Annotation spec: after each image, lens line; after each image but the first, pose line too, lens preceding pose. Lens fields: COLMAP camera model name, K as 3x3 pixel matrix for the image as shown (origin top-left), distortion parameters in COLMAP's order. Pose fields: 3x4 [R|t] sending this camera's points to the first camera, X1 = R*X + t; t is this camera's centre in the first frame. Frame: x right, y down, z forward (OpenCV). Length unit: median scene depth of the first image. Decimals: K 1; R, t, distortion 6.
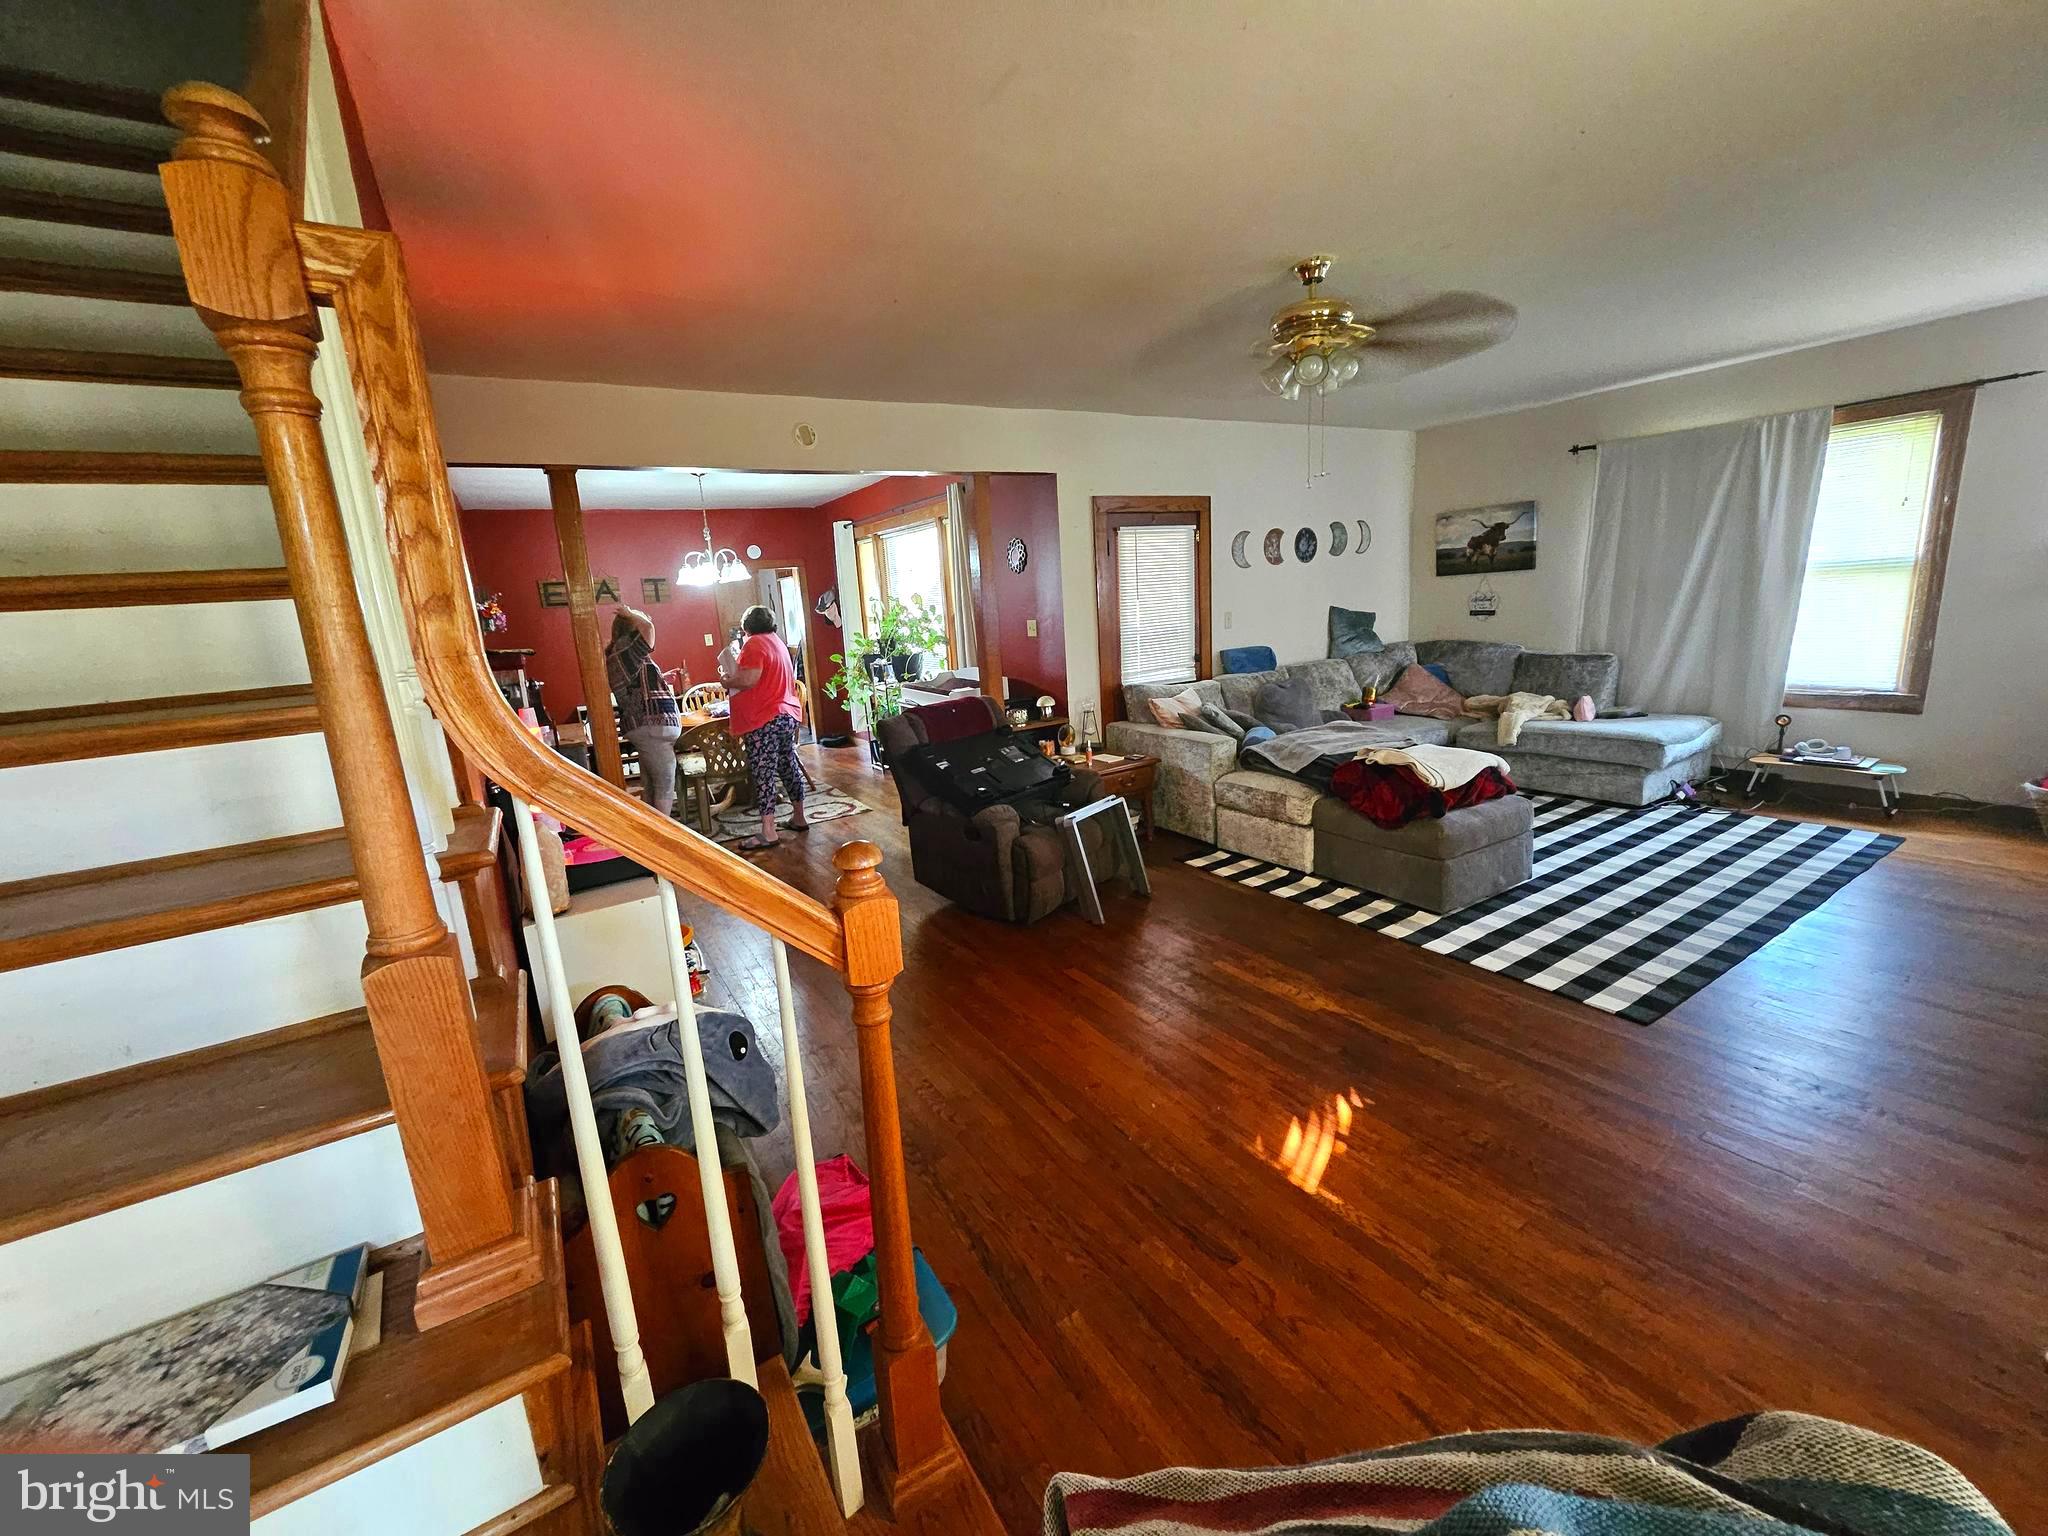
lens RADIAL K [[803.2, 0, 1003.2], [0, 803.2, 750.9], [0, 0, 1]] dist [0.006015, -0.001318]
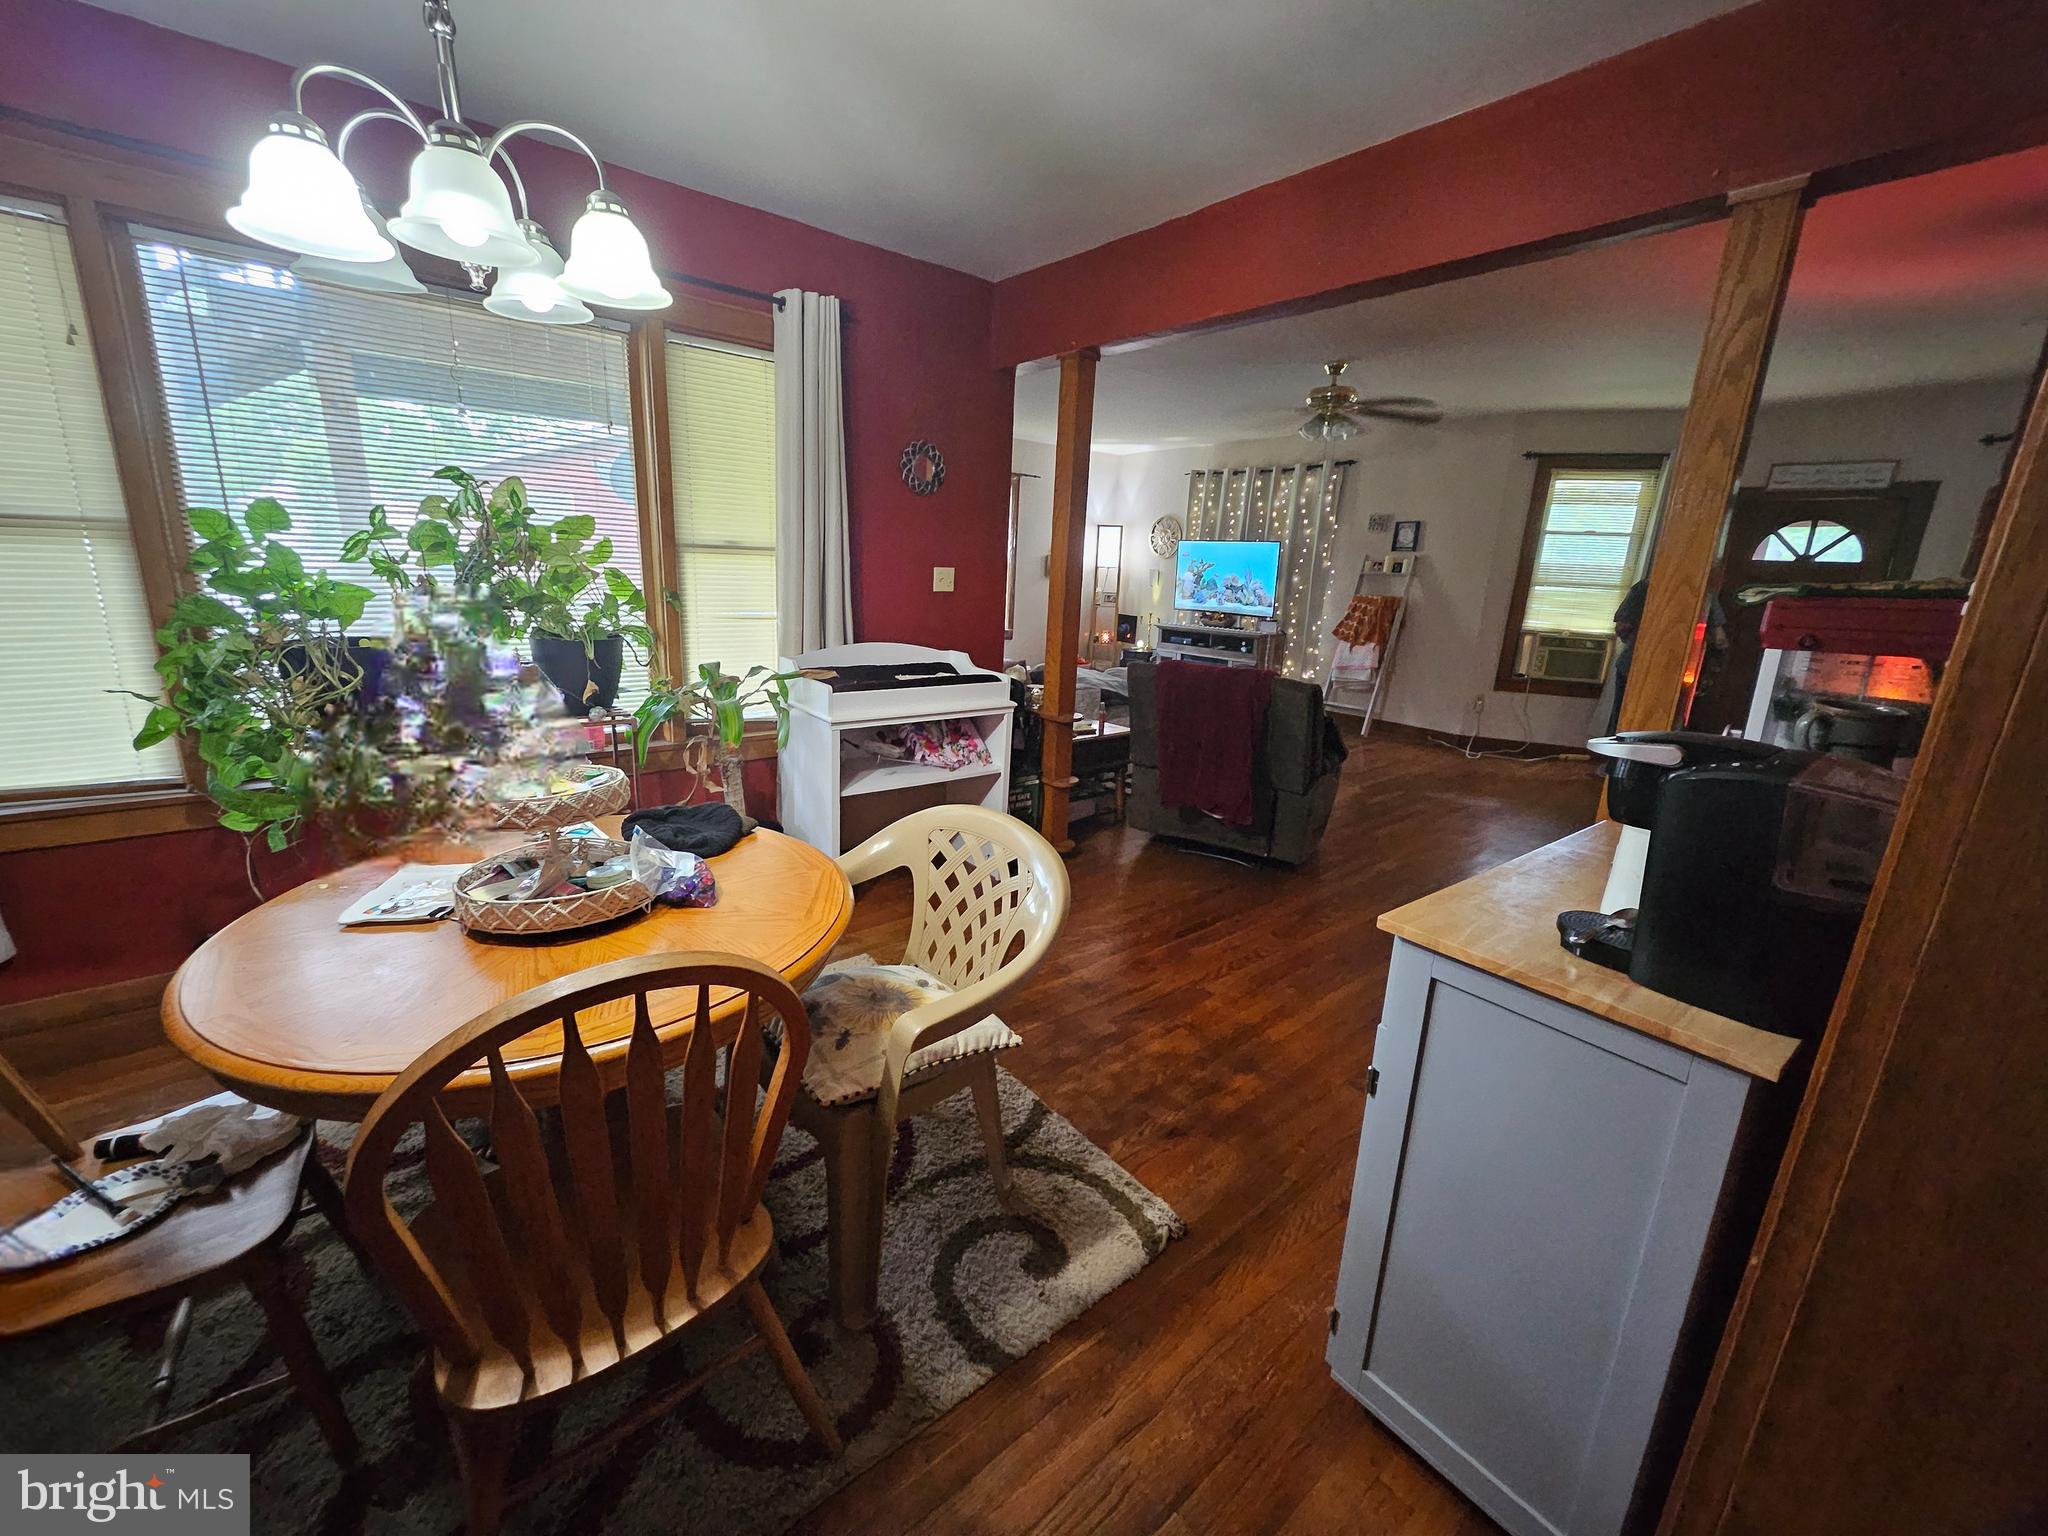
lens RADIAL K [[803.2, 0, 1002.1], [0, 803.2, 753.0], [0, 0, 1]] dist [0.006015, -0.001318]
pose [[-0.136373, -0.175675, 0.974957, -0.684000], [0.157021, 0.967877, 0.196362, -0.136390], [-0.978134, 0.179868, -0.104408, 1.051297]]
